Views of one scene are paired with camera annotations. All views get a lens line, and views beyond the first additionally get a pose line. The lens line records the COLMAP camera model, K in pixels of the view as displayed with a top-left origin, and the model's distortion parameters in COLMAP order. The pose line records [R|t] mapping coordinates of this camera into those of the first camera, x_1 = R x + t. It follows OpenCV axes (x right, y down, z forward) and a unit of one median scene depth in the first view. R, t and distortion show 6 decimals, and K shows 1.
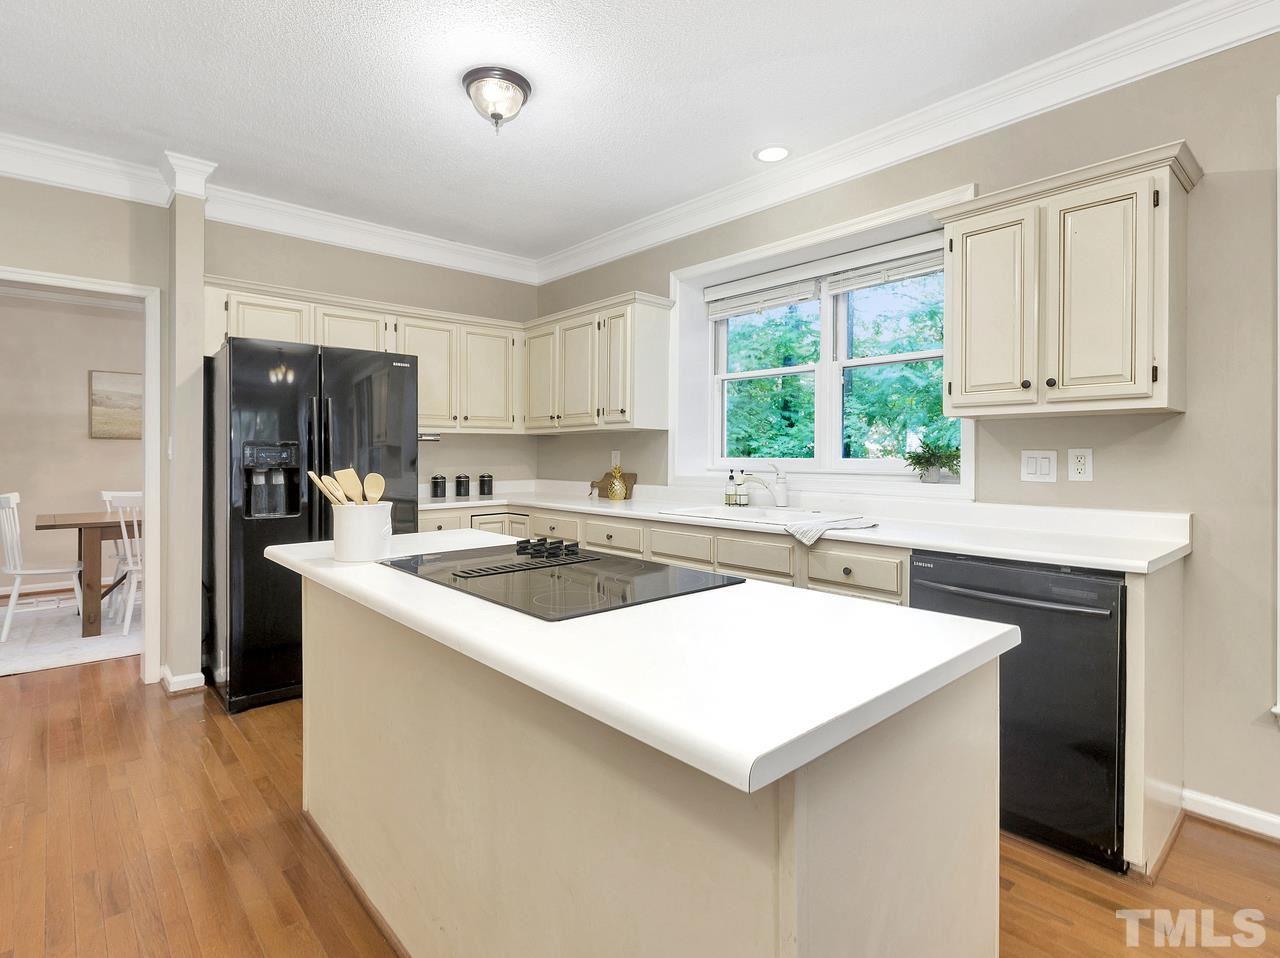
lens RADIAL K [[653.4, 0, 636.3], [0, 653.4, 465.9], [0, 0, 1]] dist [0.003614, 0.001159]
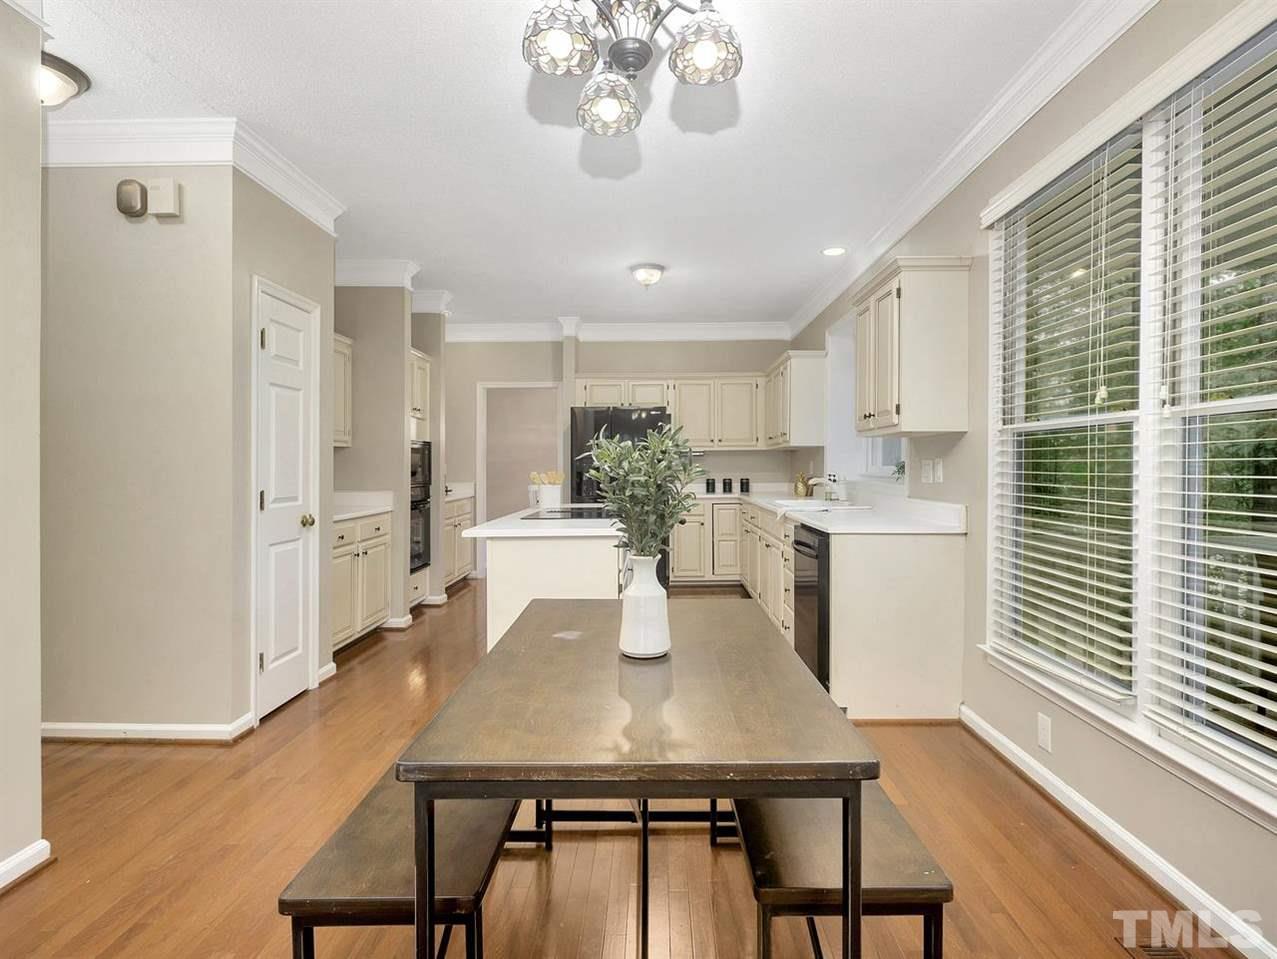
lens RADIAL K [[651.9, 0, 642.9], [0, 651.9, 476.1], [0, 0, 1]] dist [0.003614, 0.001159]
pose [[0.743399, 0.007650, -0.668805, 0.665948], [-0.008802, 0.999960, 0.001654, 0.009423], [0.668791, 0.004657, 0.743436, -0.263587]]
